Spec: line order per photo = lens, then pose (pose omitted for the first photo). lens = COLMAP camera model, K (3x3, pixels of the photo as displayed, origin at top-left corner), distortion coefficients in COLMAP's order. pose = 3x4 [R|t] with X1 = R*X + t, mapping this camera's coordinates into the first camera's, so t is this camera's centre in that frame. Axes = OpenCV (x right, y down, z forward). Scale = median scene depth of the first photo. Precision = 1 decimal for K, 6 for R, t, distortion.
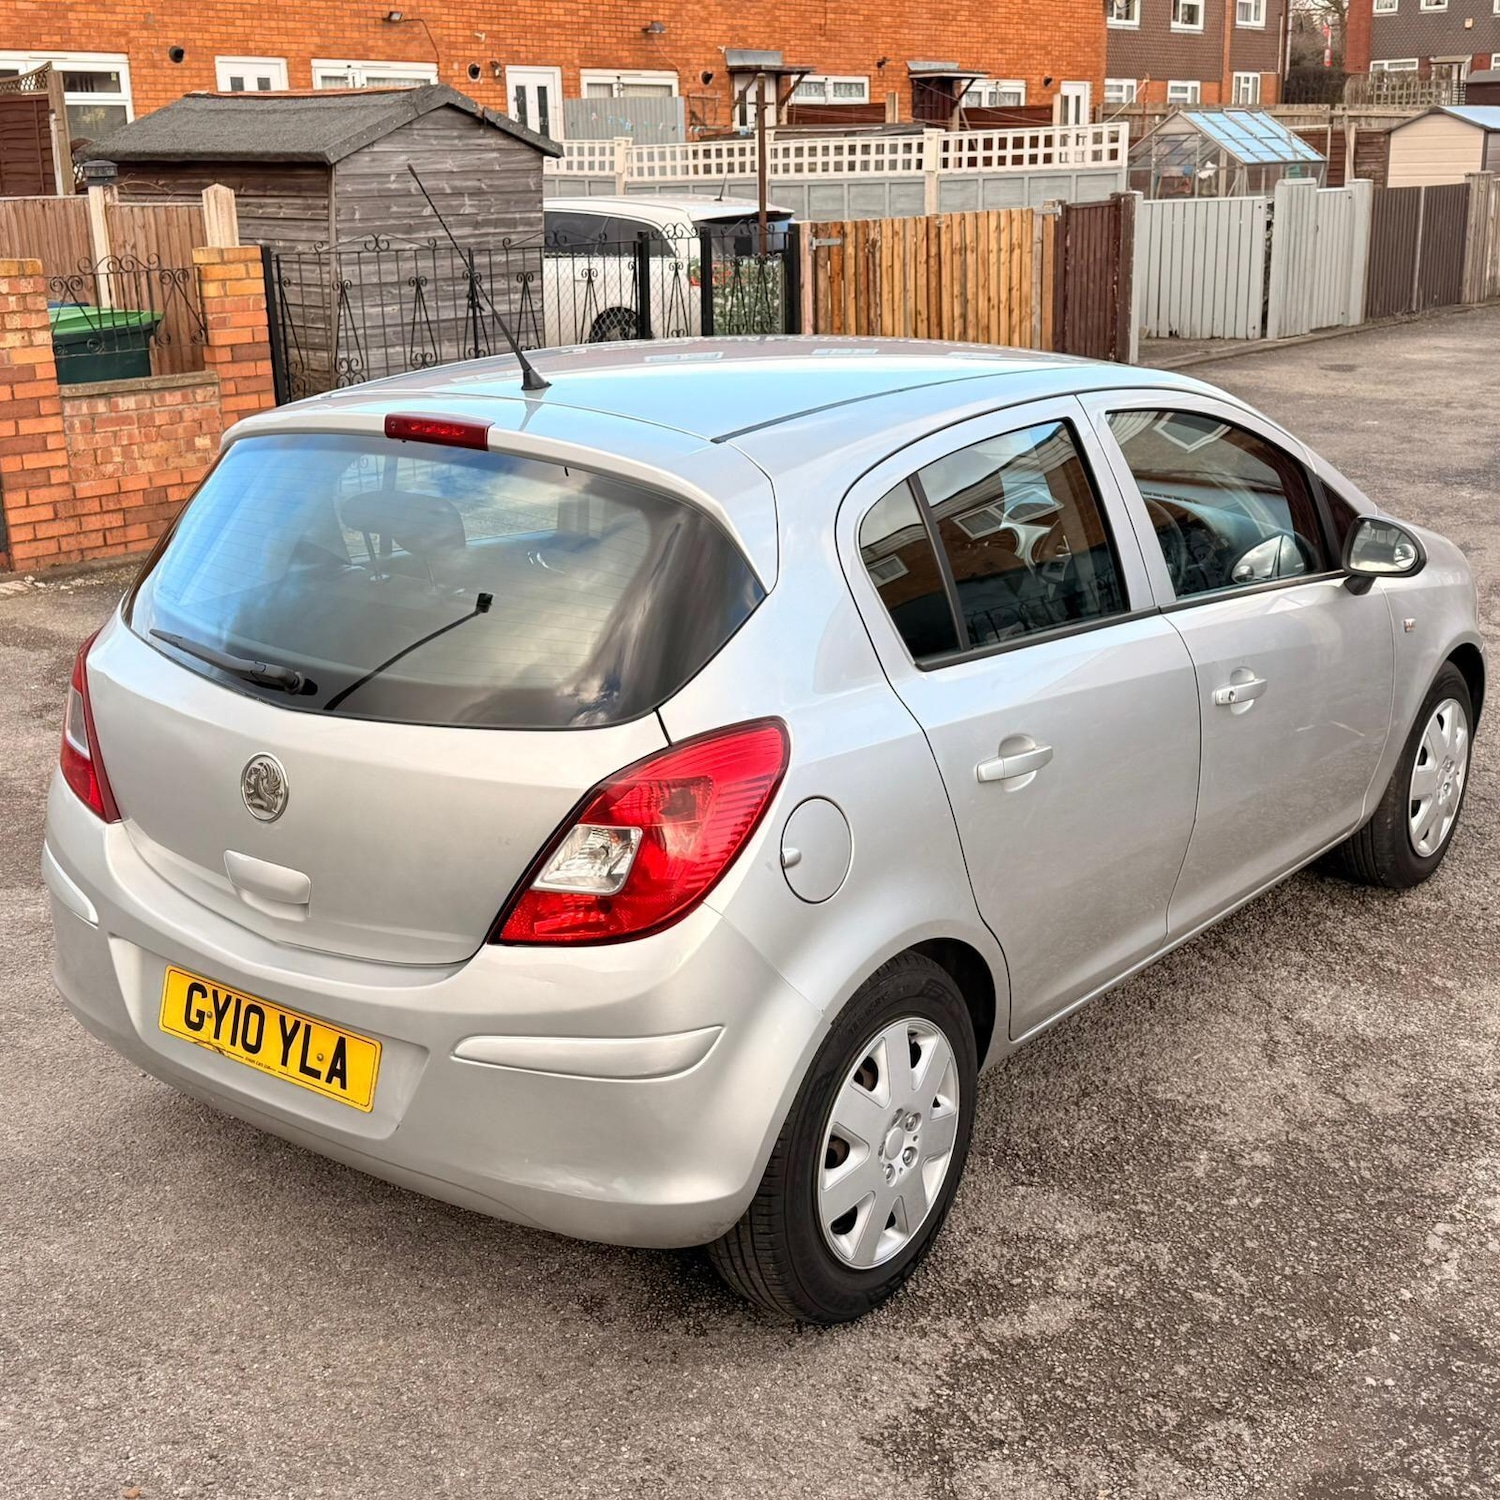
lens RADIAL K [[1943.3, 0, 758.8], [0, 1943.3, 764.3], [0, 0, 1]] dist [0.218870, -0.495401]
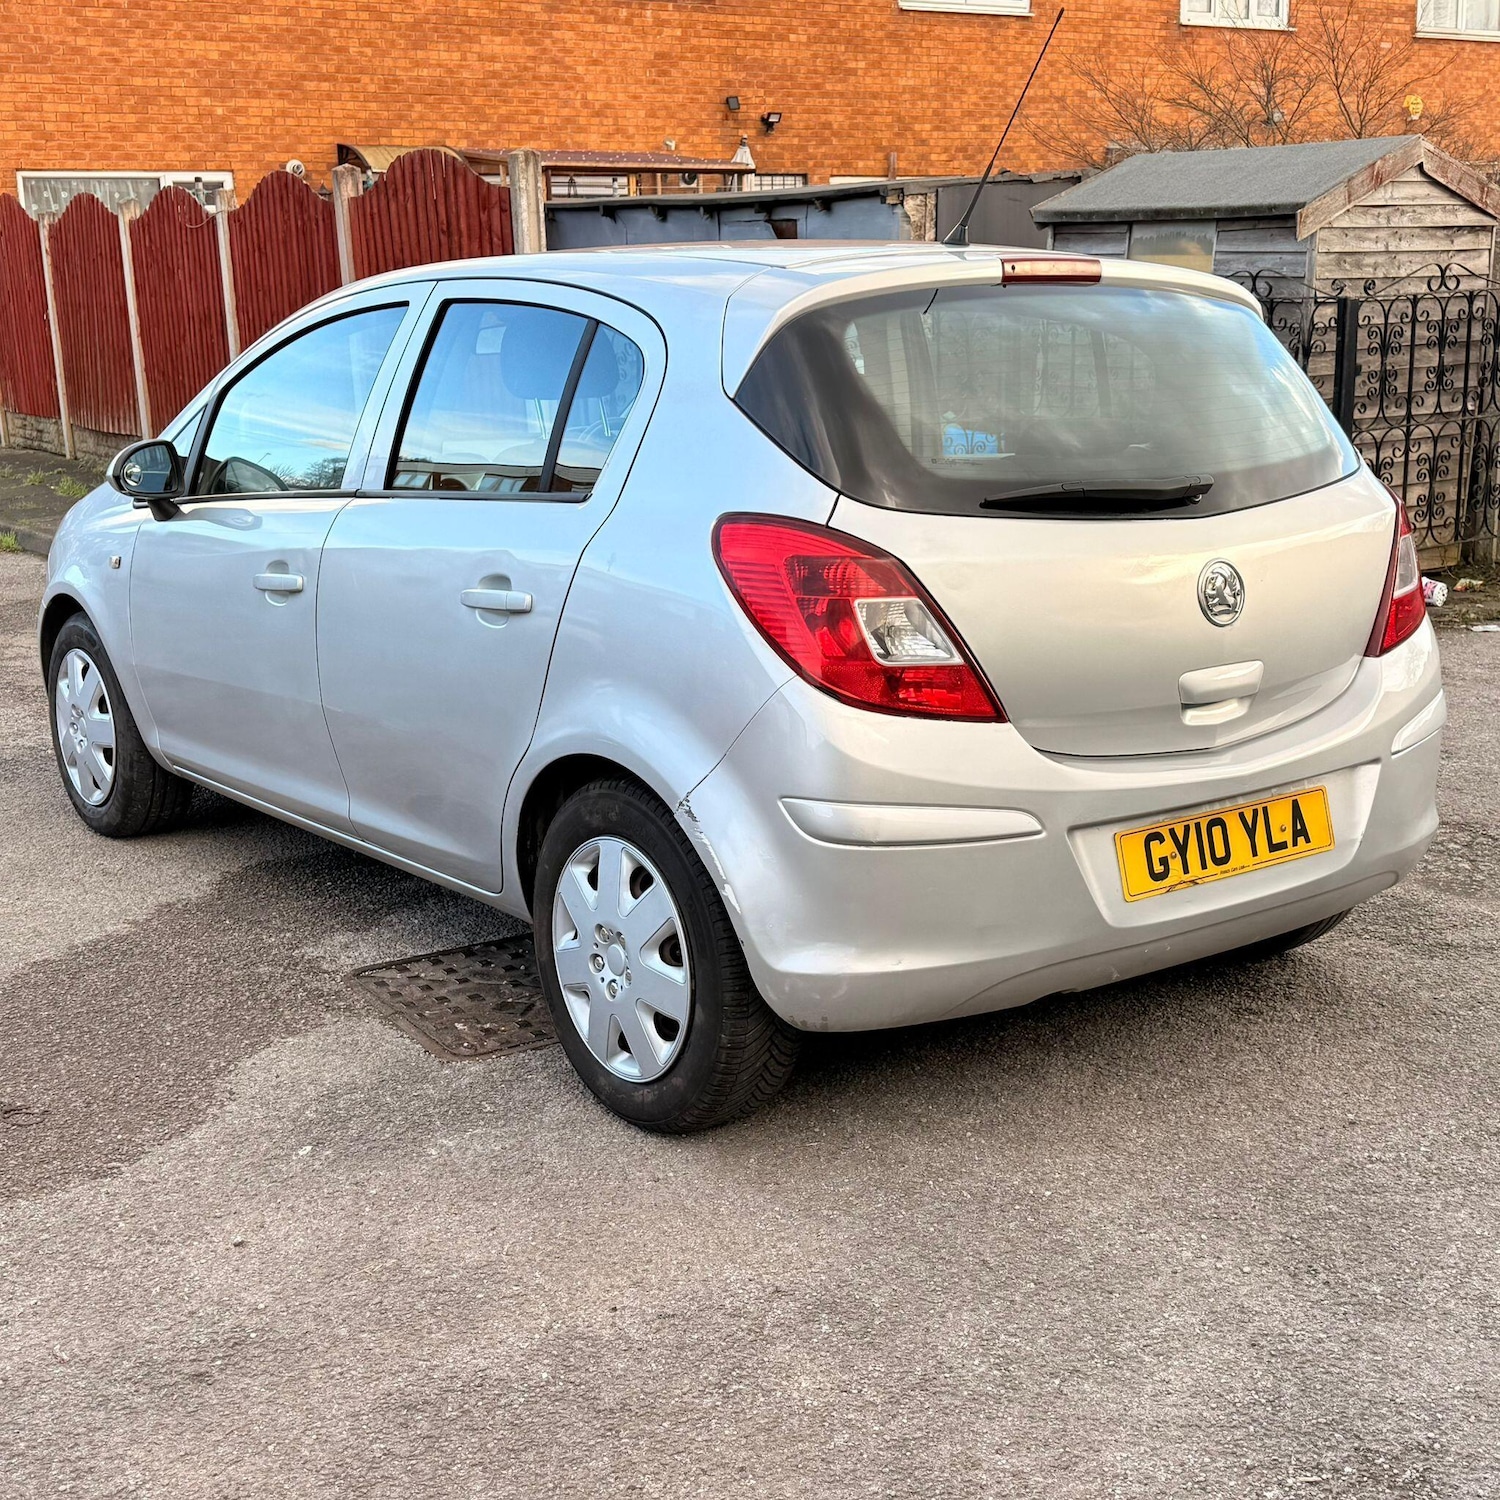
lens RADIAL K [[1943.3, 0, 758.8], [0, 1943.3, 764.3], [0, 0, 1]] dist [0.218870, -0.495401]
pose [[0.264823, -0.214769, 0.940076, -1.151164], [0.293107, 0.946684, 0.133709, -0.098978], [-0.918671, 0.240134, 0.313654, 0.811395]]
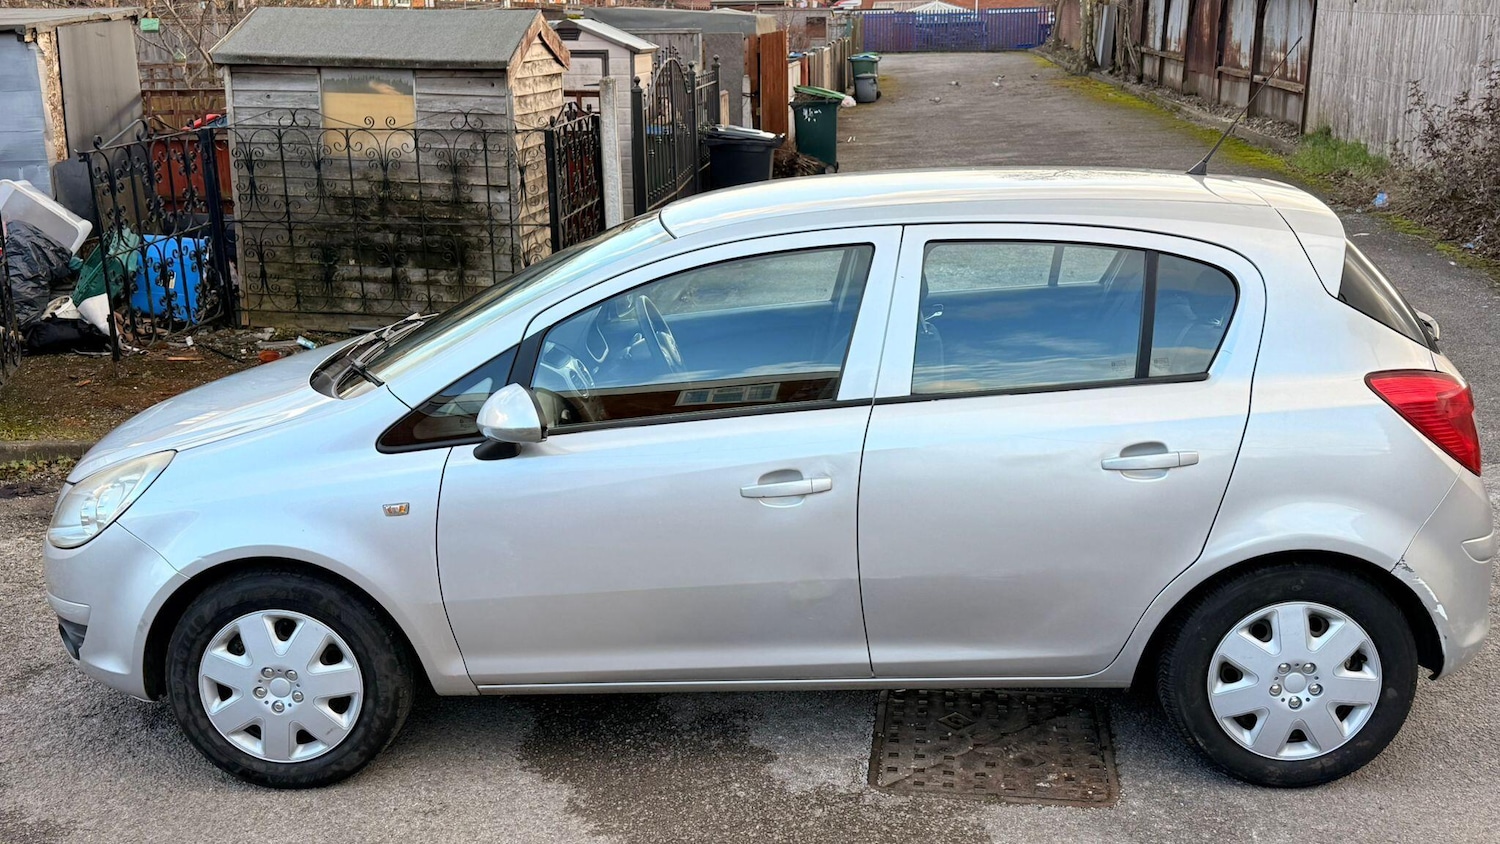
lens RADIAL K [[1462.9, 0, 754.2], [0, 1462.9, 428.0], [0, 0, 1]] dist [0.168878, -0.329797]
pose [[-0.568257, -0.192805, 0.799944, -0.899493], [0.265068, 0.877447, 0.399782, -0.577871], [-0.778989, 0.439218, -0.447509, 1.867628]]
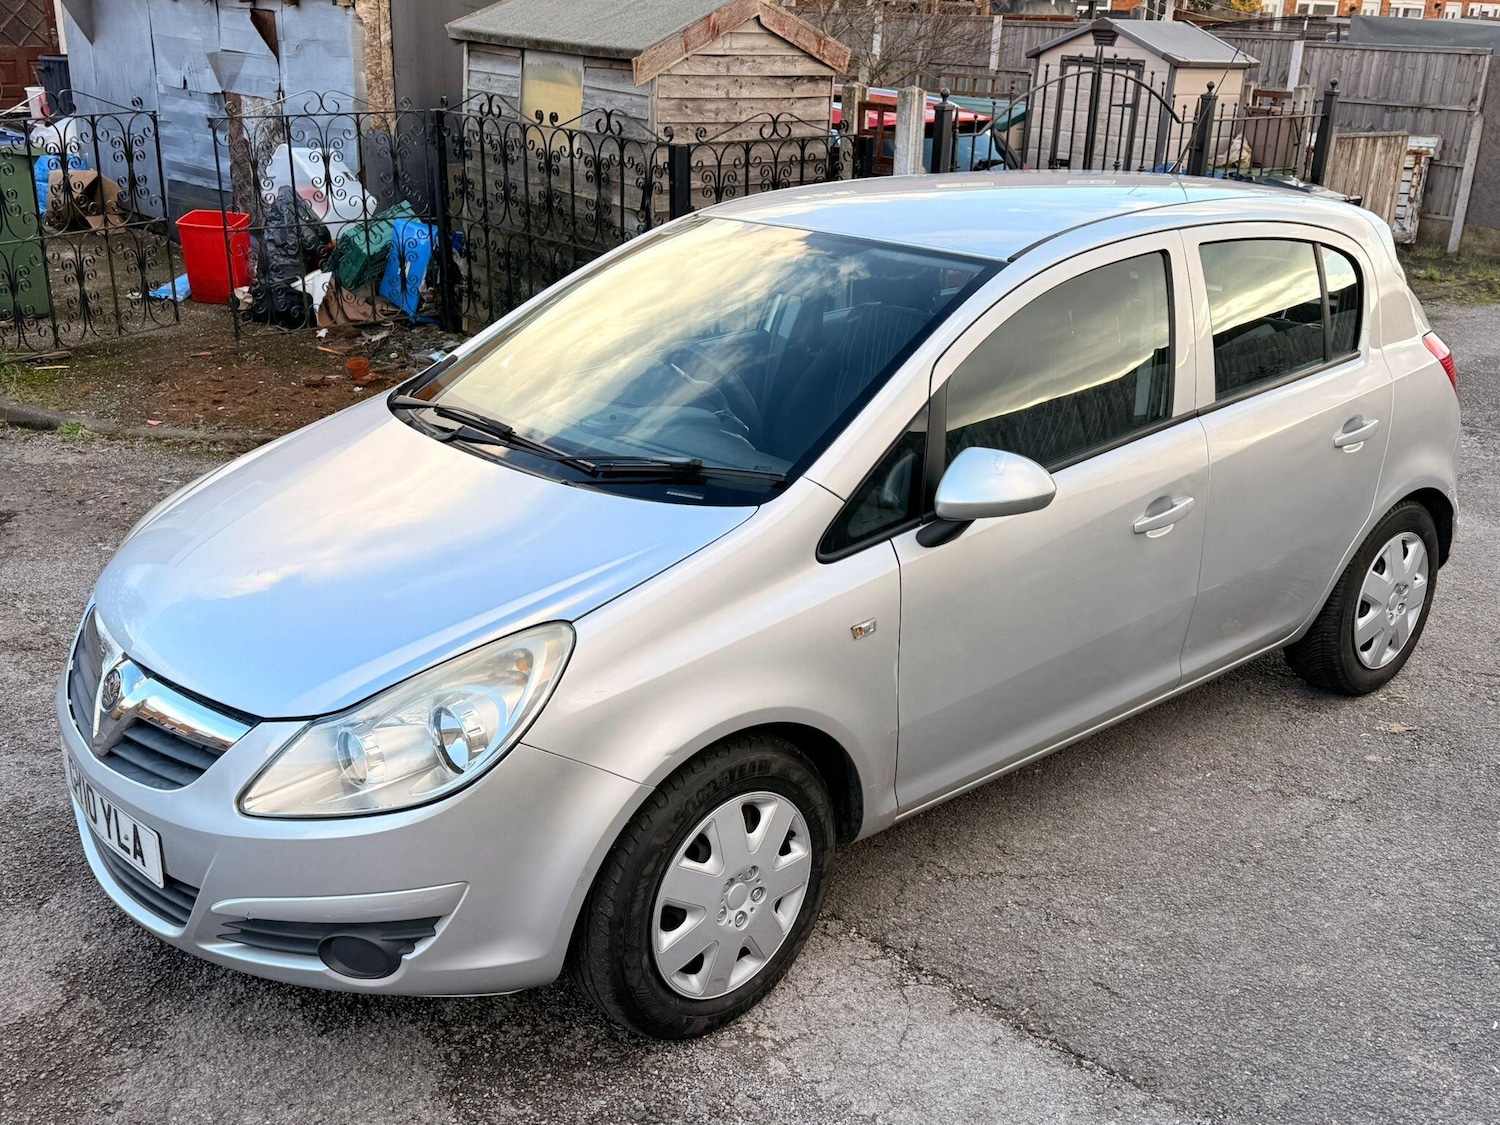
lens RADIAL K [[1467.5, 0, 747.7], [0, 1467.5, 569.8], [0, 0, 1]] dist [0.178646, -0.360483]
pose [[0.122575, -0.321455, 0.938958, -0.607444], [0.254692, 0.924597, 0.283290, -0.116771], [-0.959222, 0.204420, 0.195204, 0.410493]]
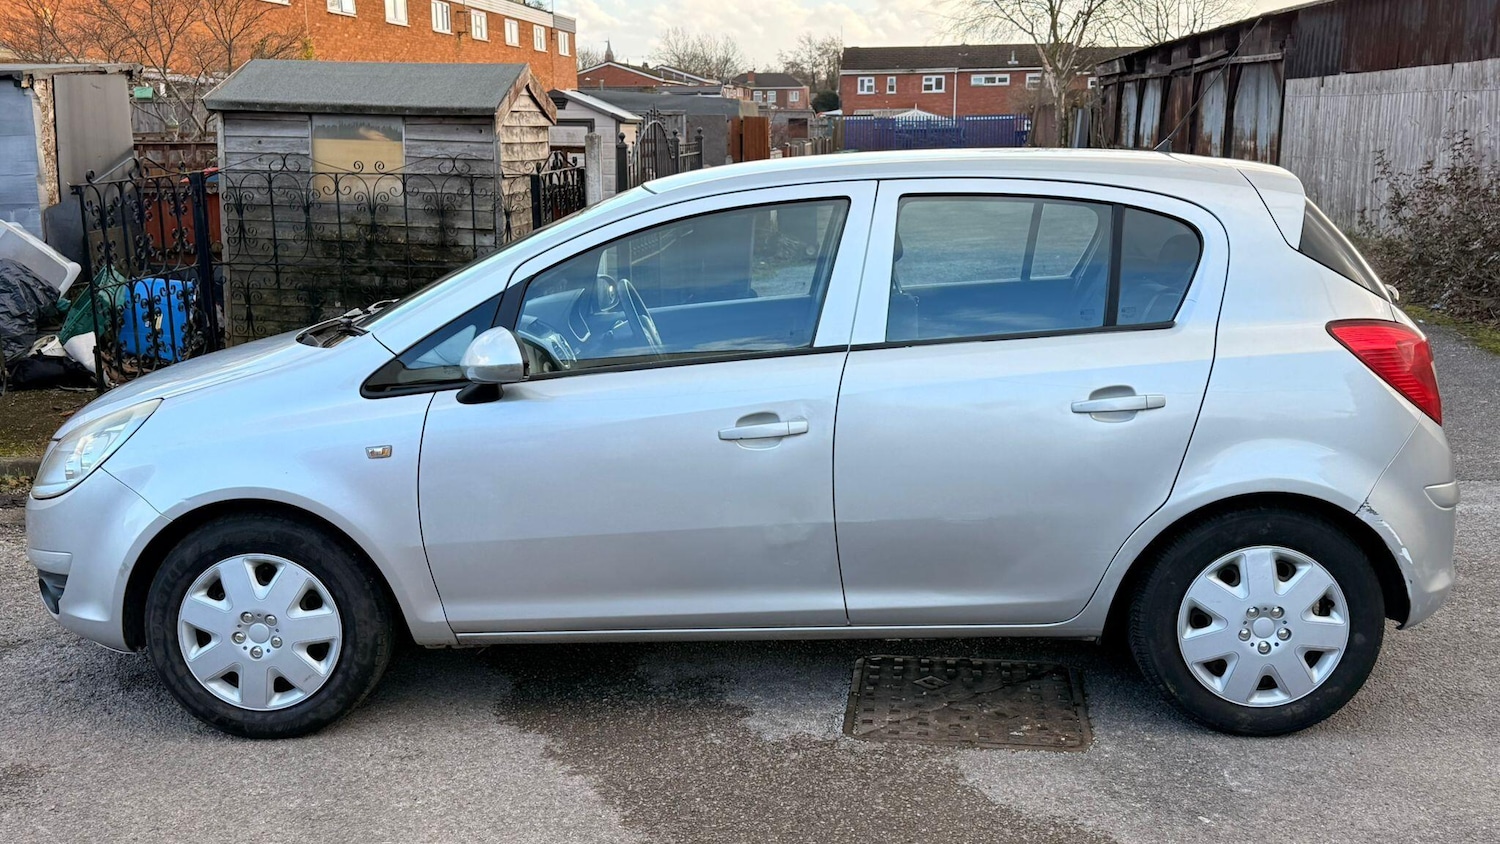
lens RADIAL K [[1459.3, 0, 750.3], [0, 1459.3, 432.4], [0, 0, 1]] dist [0.185064, -0.373193]
pose [[-0.575243, -0.141492, 0.805652, -0.935037], [0.256183, 0.904212, 0.341718, -0.483638], [-0.776831, 0.402965, -0.483894, 1.921878]]
